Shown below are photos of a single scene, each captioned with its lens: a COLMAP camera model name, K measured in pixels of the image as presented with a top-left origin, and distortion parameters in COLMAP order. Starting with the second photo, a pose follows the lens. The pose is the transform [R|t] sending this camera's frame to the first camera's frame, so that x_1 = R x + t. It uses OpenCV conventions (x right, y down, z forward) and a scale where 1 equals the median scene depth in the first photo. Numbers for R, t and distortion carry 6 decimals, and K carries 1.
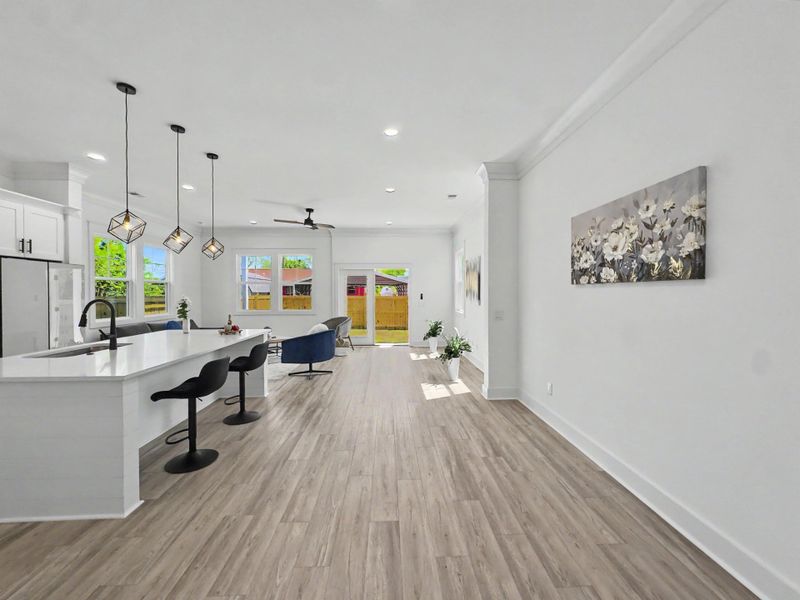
lens RADIAL K [[324.9, 0, 398.5], [0, 324.9, 294.3], [0, 0, 1]] dist [-0.002182, -0.000303]
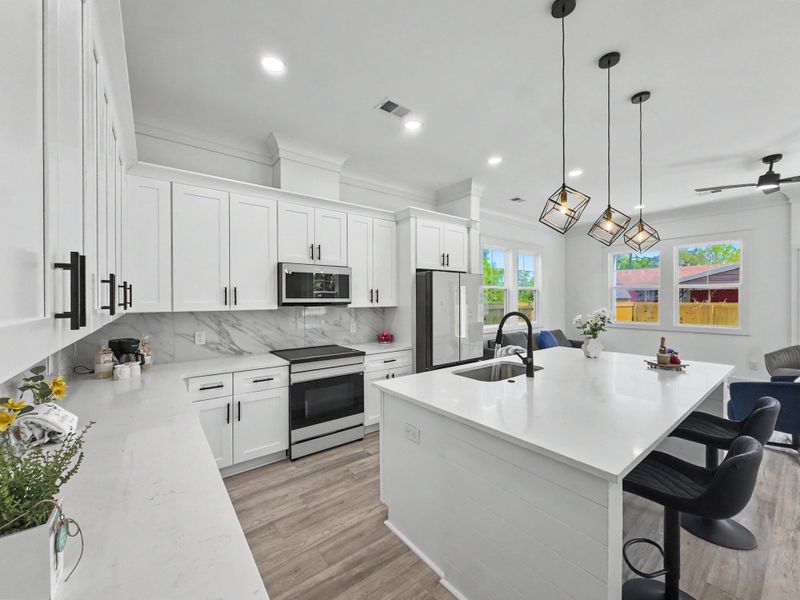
lens RADIAL K [[324.9, 0, 401.1], [0, 324.9, 298.0], [0, 0, 1]] dist [-0.002182, -0.000303]
pose [[0.581726, -0.001562, -0.813383, -0.341035], [-0.000872, 0.999996, -0.002544, -0.014756], [0.813384, 0.002190, 0.581723, 0.232793]]
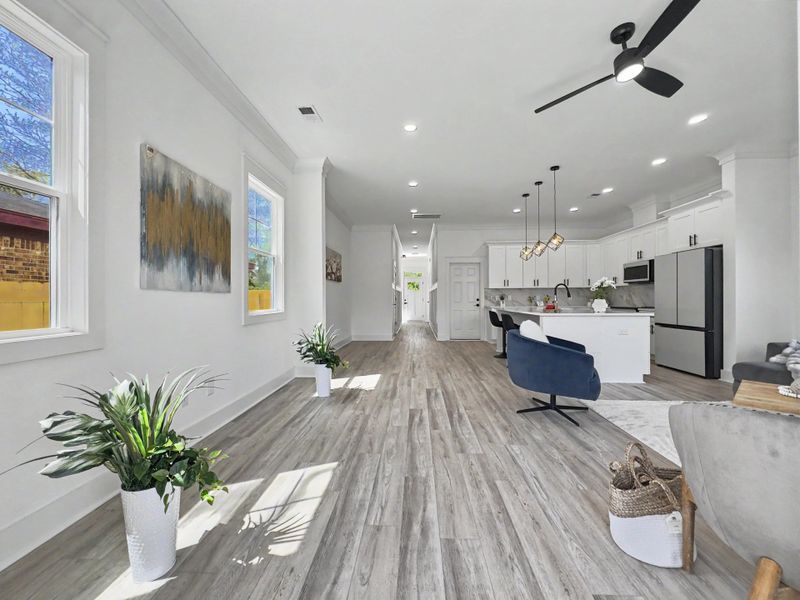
lens RADIAL K [[324.9, 0, 399.7], [0, 324.9, 298.3], [0, 0, 1]] dist [-0.002182, -0.000303]
pose [[-0.995664, 0.006262, 0.092814, -0.106073], [0.006744, 0.999965, 0.004882, 0.071150], [-0.092780, 0.005487, -0.995671, 2.491047]]
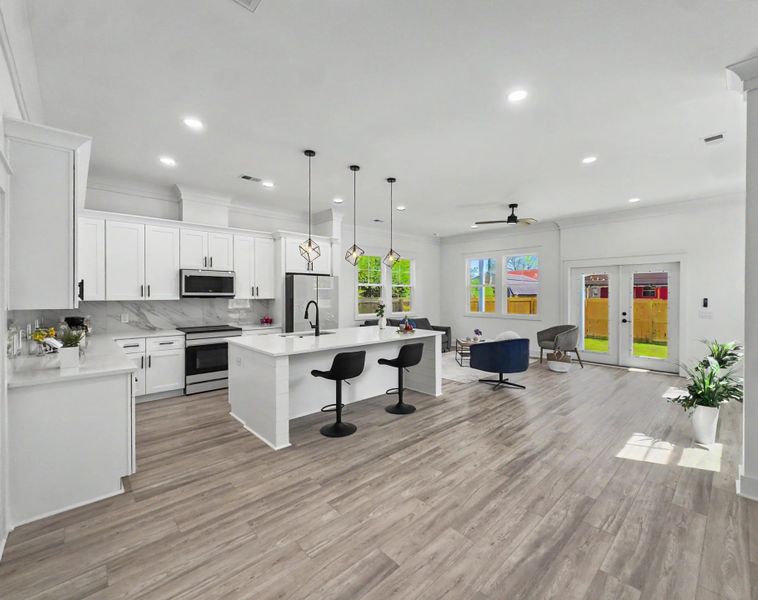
lens RADIAL K [[331.2, 0, 384.9], [0, 331.2, 293.7], [0, 0, 1]] dist [-0.000274, -0.000248]
pose [[0.660360, 0.002332, -0.750946, 0.340048], [-0.005855, 0.999981, -0.002044, -0.013229], [0.750927, 0.005747, 0.660361, 0.206180]]
